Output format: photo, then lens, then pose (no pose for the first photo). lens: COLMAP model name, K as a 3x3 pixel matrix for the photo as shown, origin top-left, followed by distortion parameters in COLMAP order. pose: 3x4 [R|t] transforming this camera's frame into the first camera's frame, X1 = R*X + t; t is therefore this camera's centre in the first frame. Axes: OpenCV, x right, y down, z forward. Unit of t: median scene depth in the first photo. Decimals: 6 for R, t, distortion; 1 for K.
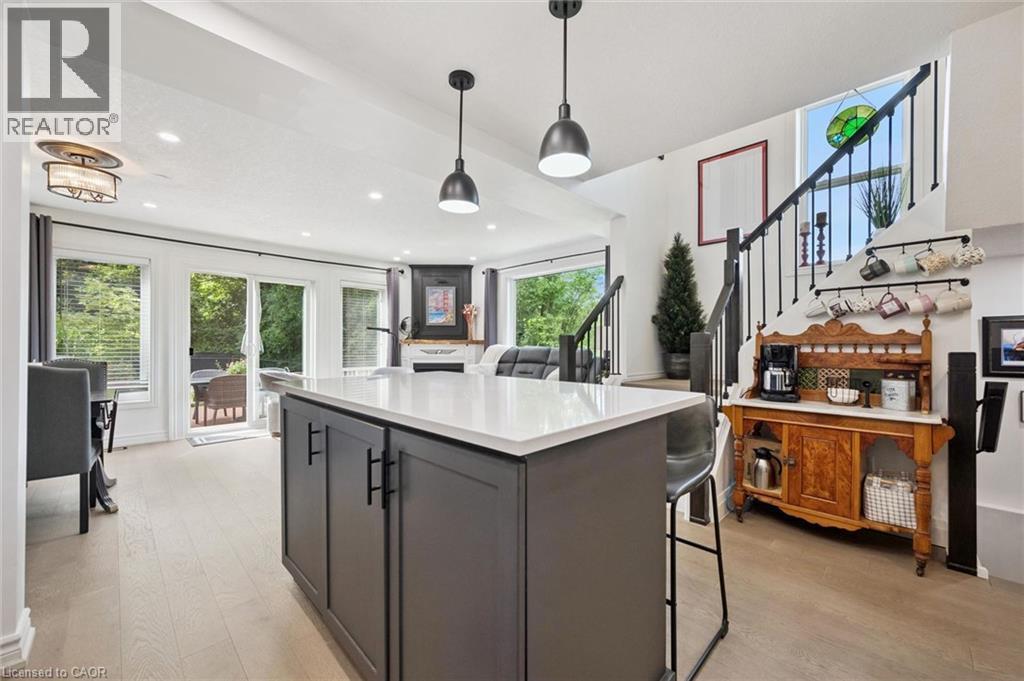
lens RADIAL K [[398.7, 0, 512.6], [0, 398.7, 343.7], [0, 0, 1]] dist [-0.002449, -0.000319]
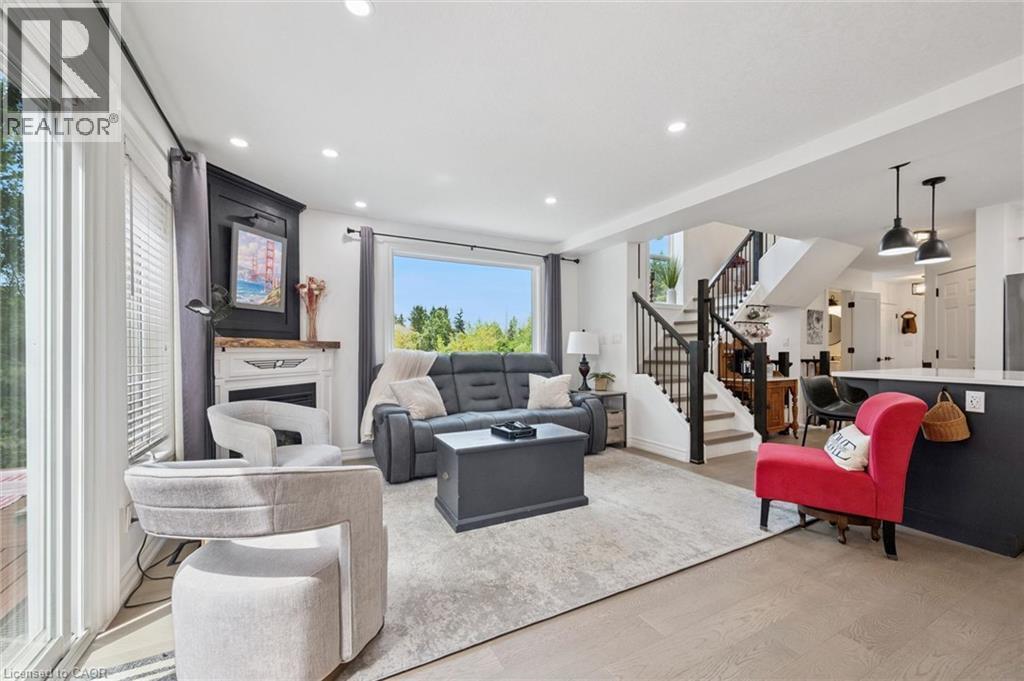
lens RADIAL K [[398.7, 0, 509.8], [0, 398.7, 346.9], [0, 0, 1]] dist [-0.002449, -0.000319]
pose [[0.305555, 0.003441, 0.952168, -0.553545], [-0.000669, 0.999994, -0.003399, 0.000457], [-0.952174, 0.000402, 0.305555, 0.559982]]
